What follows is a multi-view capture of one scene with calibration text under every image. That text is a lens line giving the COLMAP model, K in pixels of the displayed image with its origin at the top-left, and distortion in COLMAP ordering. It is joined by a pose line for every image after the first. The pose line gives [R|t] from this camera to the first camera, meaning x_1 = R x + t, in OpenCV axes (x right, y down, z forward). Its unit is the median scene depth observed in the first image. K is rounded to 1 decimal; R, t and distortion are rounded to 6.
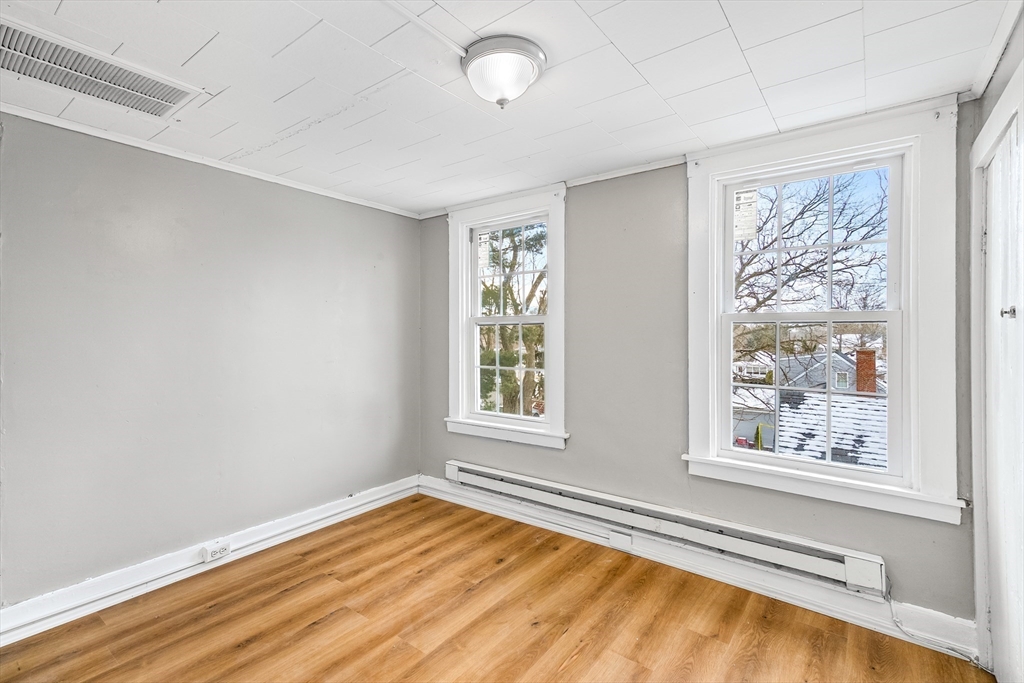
lens RADIAL K [[459.2, 0, 511.9], [0, 459.2, 338.7], [0, 0, 1]] dist [0.018172, 0.000989]
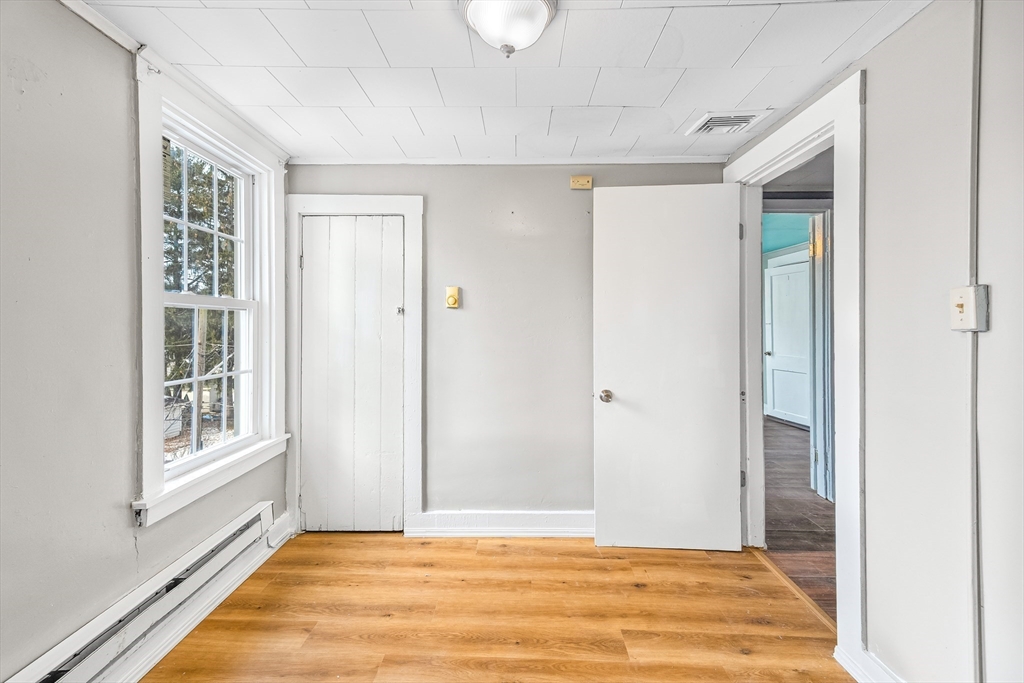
lens RADIAL K [[459.2, 0, 508.6], [0, 459.2, 334.3], [0, 0, 1]] dist [0.018172, 0.000989]
pose [[-0.595783, -0.015308, 0.802999, -0.579290], [0.001521, 0.999795, 0.020188, 0.007133], [-0.803144, 0.013248, -0.595638, 1.233292]]
